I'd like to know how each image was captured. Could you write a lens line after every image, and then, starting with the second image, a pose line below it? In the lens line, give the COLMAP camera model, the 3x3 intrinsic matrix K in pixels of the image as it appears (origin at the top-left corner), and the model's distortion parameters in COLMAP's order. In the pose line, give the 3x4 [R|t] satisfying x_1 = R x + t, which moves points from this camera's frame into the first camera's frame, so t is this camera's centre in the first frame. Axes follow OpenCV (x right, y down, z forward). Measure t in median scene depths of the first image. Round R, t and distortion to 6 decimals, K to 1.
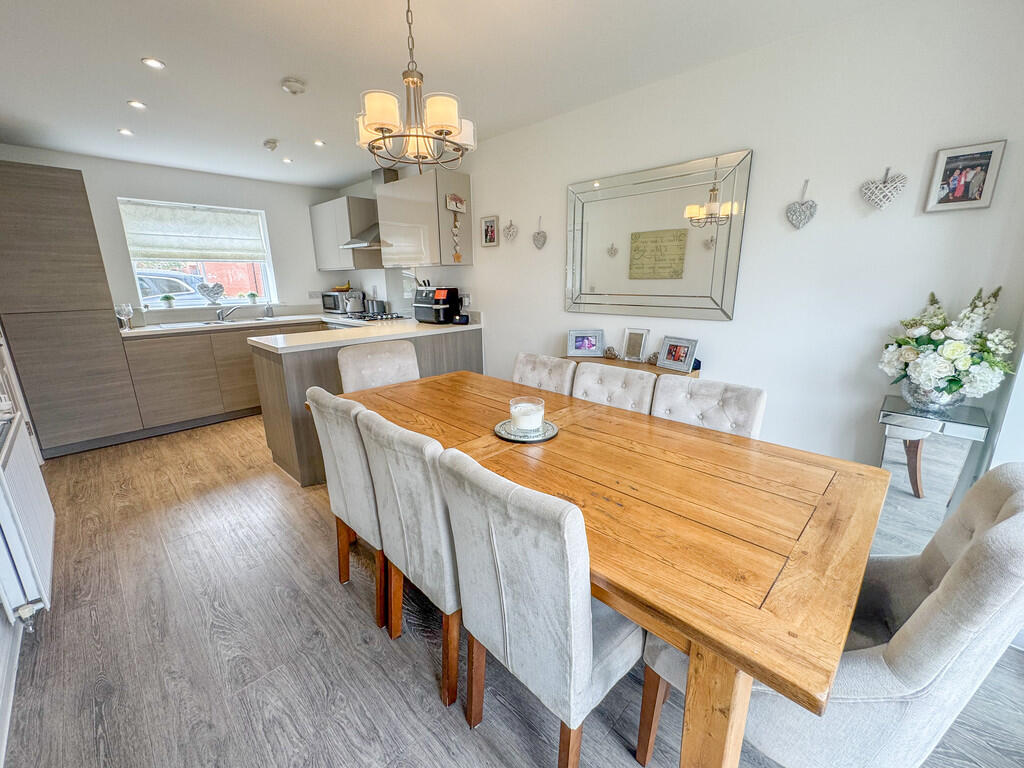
lens RADIAL K [[415.4, 0, 513.4], [0, 415.4, 382.0], [0, 0, 1]] dist [0.000280, -0.000352]
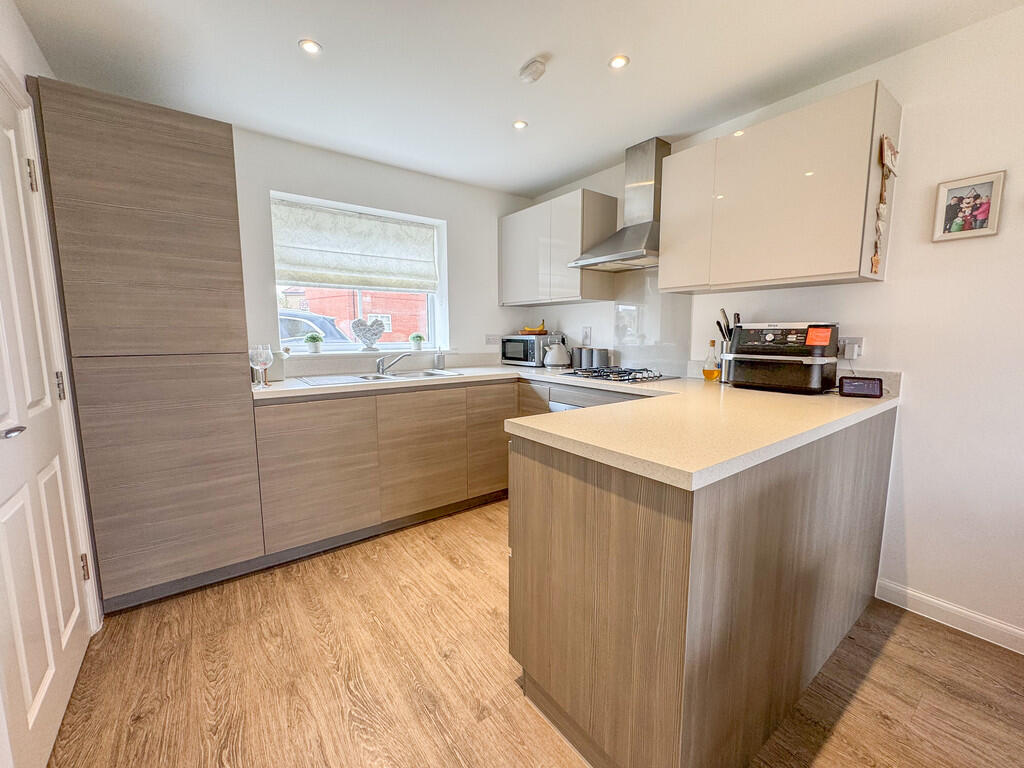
lens RADIAL K [[415.4, 0, 513.4], [0, 415.4, 382.0], [0, 0, 1]] dist [0.000280, -0.000352]
pose [[0.987285, 0.029607, -0.156179, -0.447840], [-0.048940, 0.991392, -0.121433, -0.073322], [0.151239, 0.127532, 0.980236, 0.436665]]
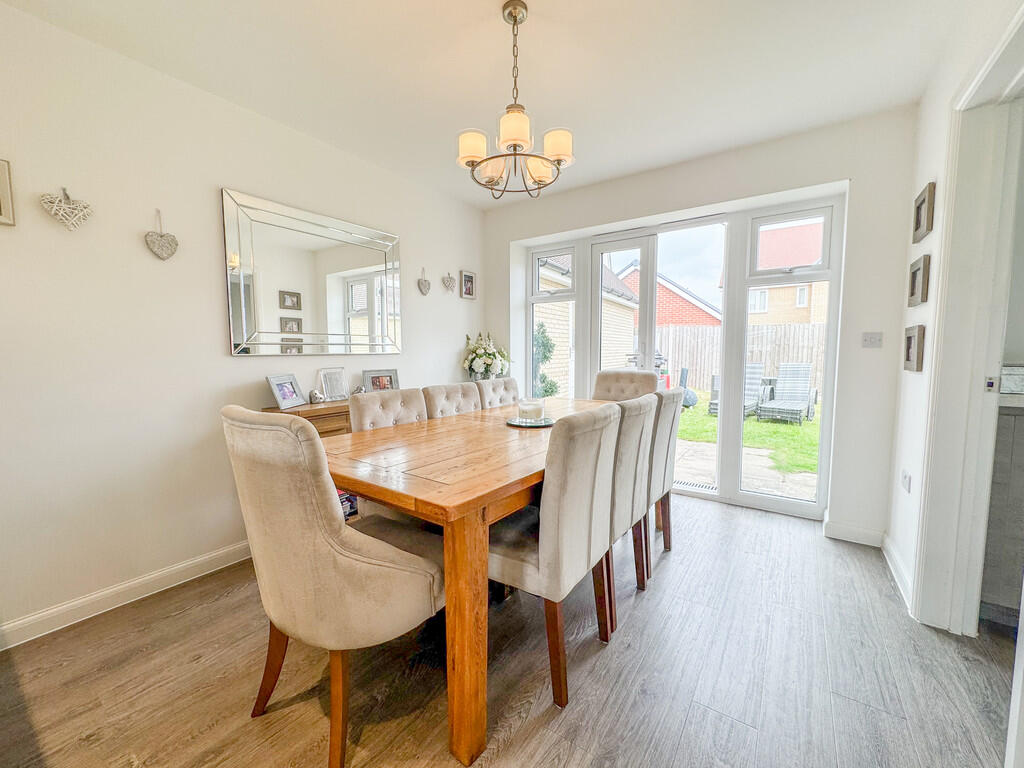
lens RADIAL K [[415.4, 0, 513.4], [0, 415.4, 382.0], [0, 0, 1]] dist [0.000280, -0.000352]
pose [[-0.165054, -0.065104, 0.984133, -0.519223], [0.247386, 0.963188, 0.105209, -0.065992], [-0.954755, 0.260826, -0.142873, 0.515657]]
